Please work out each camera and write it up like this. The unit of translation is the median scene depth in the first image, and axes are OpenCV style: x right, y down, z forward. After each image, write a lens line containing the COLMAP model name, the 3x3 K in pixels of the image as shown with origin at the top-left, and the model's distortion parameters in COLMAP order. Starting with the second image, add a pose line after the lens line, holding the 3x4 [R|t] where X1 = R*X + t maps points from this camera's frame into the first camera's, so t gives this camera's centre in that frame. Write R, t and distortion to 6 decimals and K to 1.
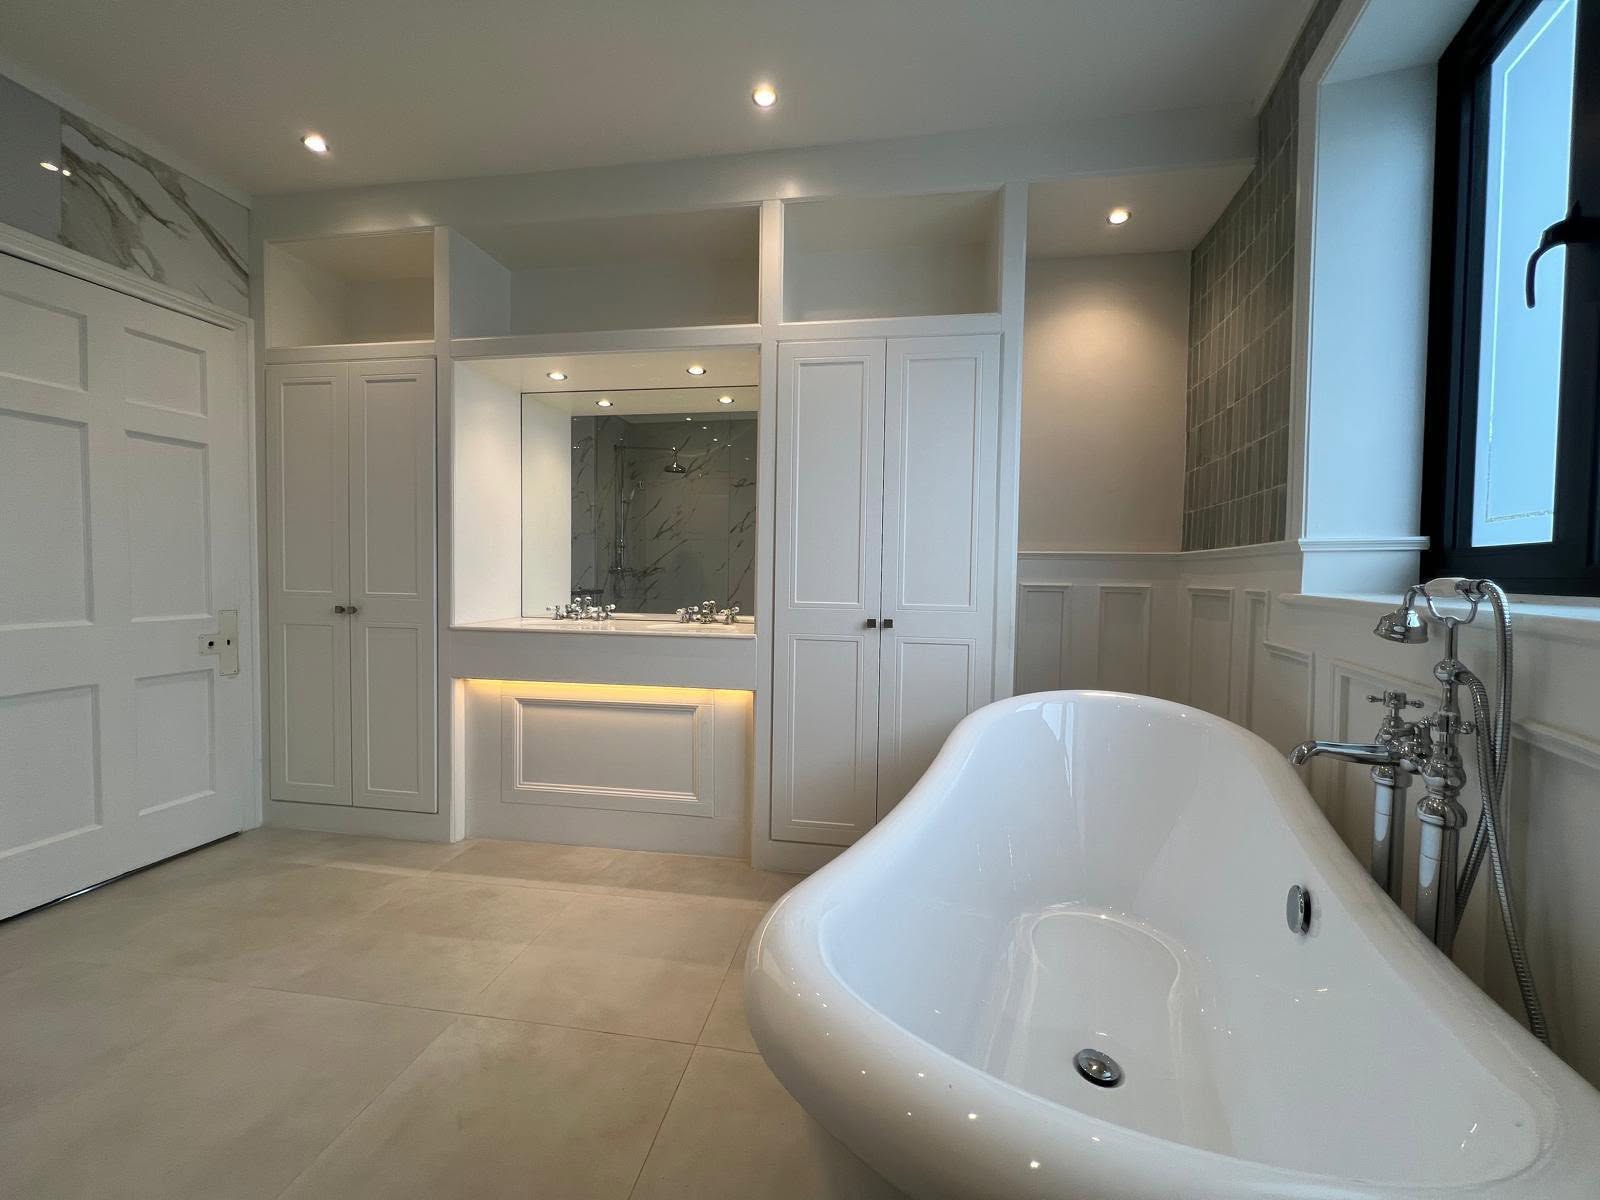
lens RADIAL K [[638.2, 0, 800.7], [0, 638.2, 593.3], [0, 0, 1]] dist [-0.000702, -0.000263]
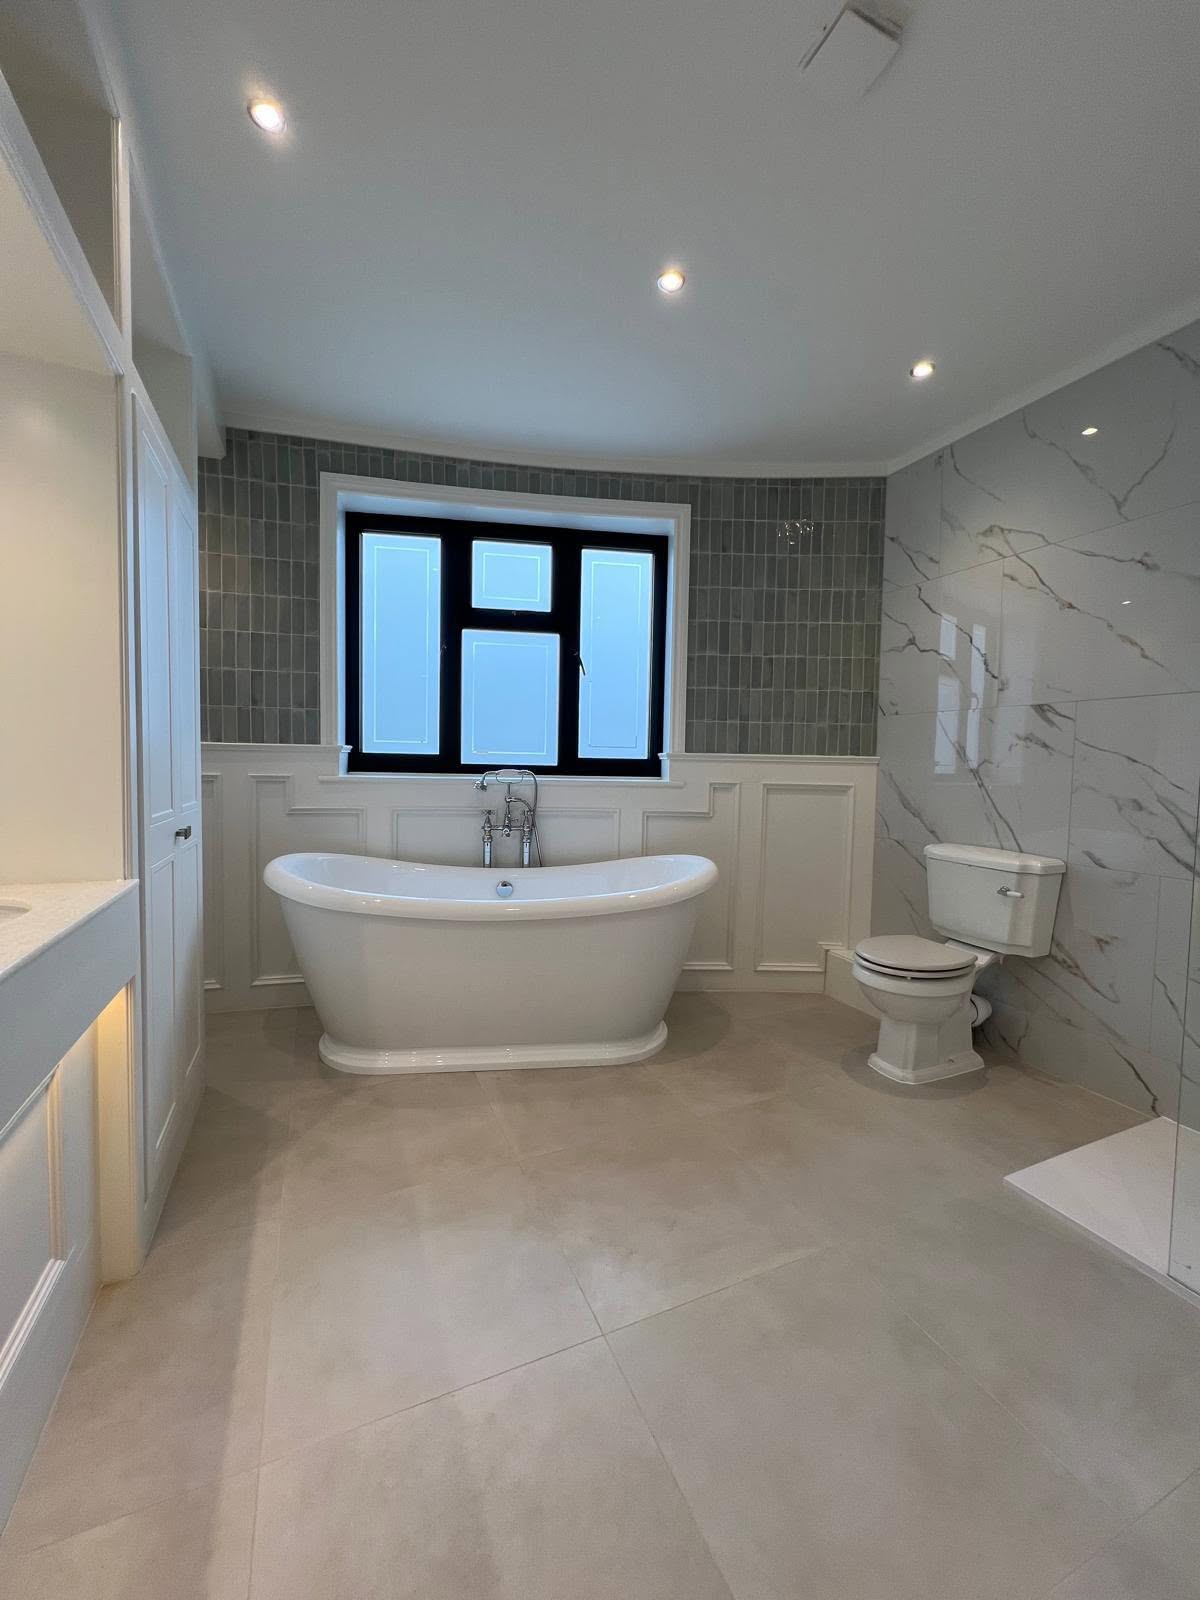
lens RADIAL K [[638.2, 0, 599.9], [0, 638.2, 799.6], [0, 0, 1]] dist [-0.000702, -0.000263]
pose [[-0.540538, -0.066979, 0.838649, -0.998449], [0.002622, 0.996687, 0.081291, -0.069696], [-0.841316, 0.046139, -0.538572, 1.208893]]
